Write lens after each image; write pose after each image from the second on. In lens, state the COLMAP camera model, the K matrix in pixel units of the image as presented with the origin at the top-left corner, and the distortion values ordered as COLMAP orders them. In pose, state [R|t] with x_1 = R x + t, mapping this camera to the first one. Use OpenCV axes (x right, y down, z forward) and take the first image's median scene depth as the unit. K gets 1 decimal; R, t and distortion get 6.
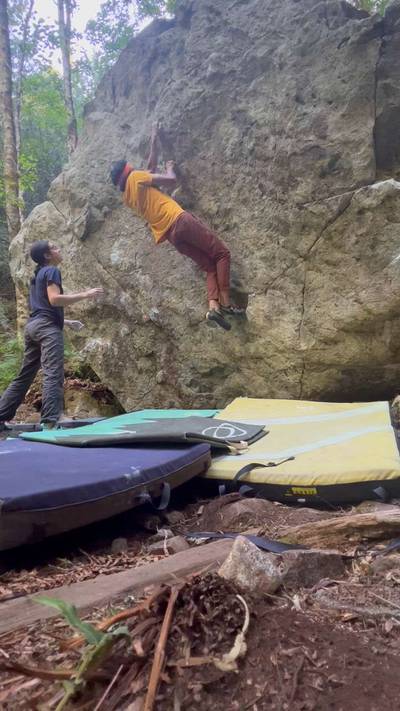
lens RADIAL K [[323.8, 0, 200.0], [0, 323.8, 355.5], [0, 0, 1]] dist [-0.005381, 0.000561]
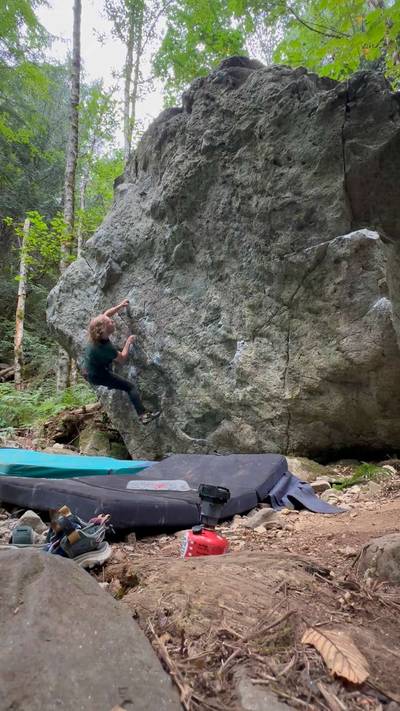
lens RADIAL K [[323.8, 0, 200.0], [0, 323.8, 355.5], [0, 0, 1]] dist [-0.005381, 0.000561]
pose [[0.985061, 0.027829, -0.169940, 0.208945], [-0.051828, 0.989011, -0.138461, 0.001081], [0.164220, 0.145200, 0.975679, 0.004378]]
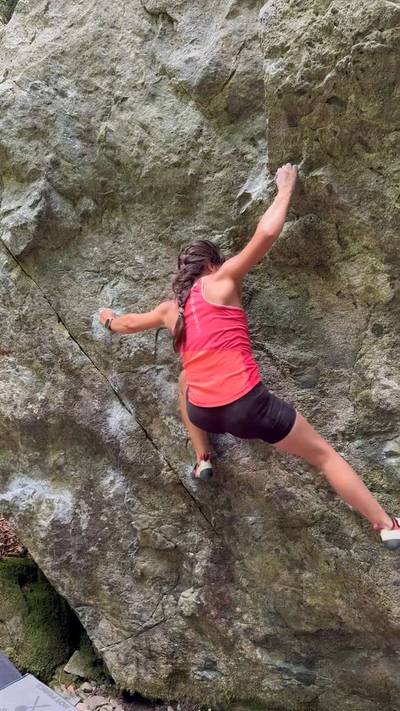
lens RADIAL K [[606.5, 0, 200.0], [0, 606.5, 355.5], [0, 0, 1]] dist [0.144194, -0.282311]
pose [[0.993703, 0.074617, 0.083582, -0.253635], [-0.082477, 0.992063, 0.094911, -0.439989], [-0.075837, -0.101207, 0.991971, 0.242231]]
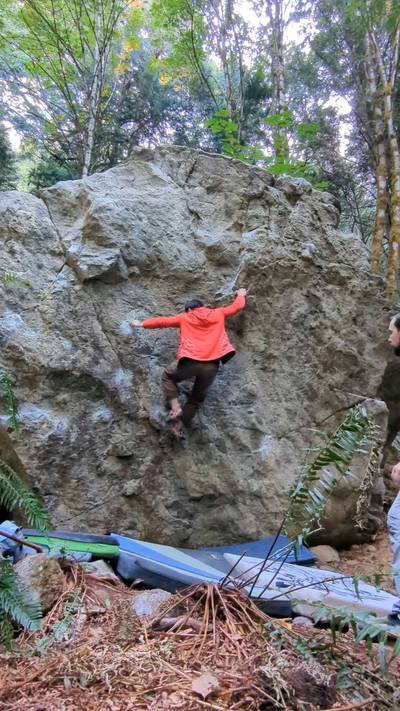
lens RADIAL K [[417.2, 0, 204.0], [0, 417.2, 357.6], [0, 0, 1]] dist [0.004023, 0.000537]
pose [[0.662244, 0.380781, 0.645320, -0.990740], [-0.248238, 0.924104, -0.290534, 0.028735], [-0.706973, 0.032211, 0.706507, 0.159987]]
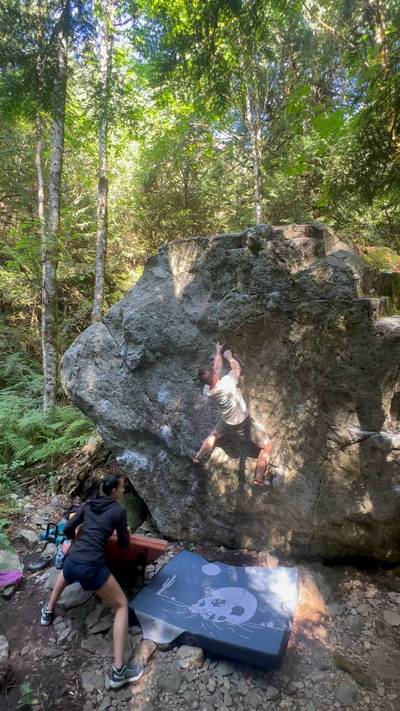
lens RADIAL K [[323.8, 0, 200.0], [0, 323.8, 355.5], [0, 0, 1]] dist [-0.005381, 0.000561]
pose [[0.991992, 0.112656, 0.057094, -0.265202], [-0.113784, 0.993362, 0.016898, -0.614418], [-0.054811, -0.023259, 0.998226, -0.222764]]
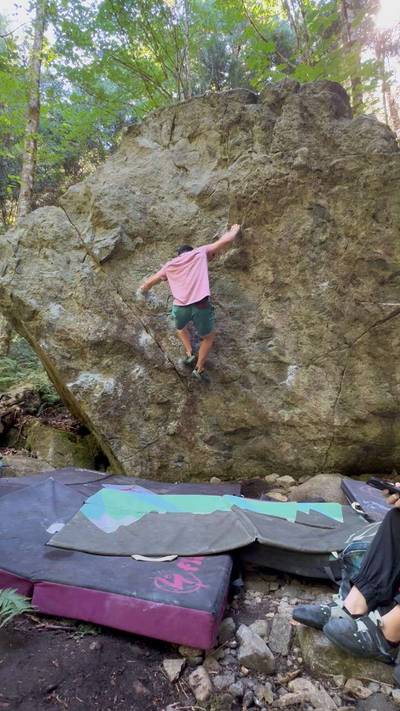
lens RADIAL K [[323.8, 0, 200.0], [0, 323.8, 355.5], [0, 0, 1]] dist [-0.005381, 0.000561]
pose [[0.931938, 0.156542, 0.327088, -0.484102], [-0.135443, 0.987005, -0.086469, -0.088808], [-0.336373, 0.036282, 0.941030, 0.102374]]
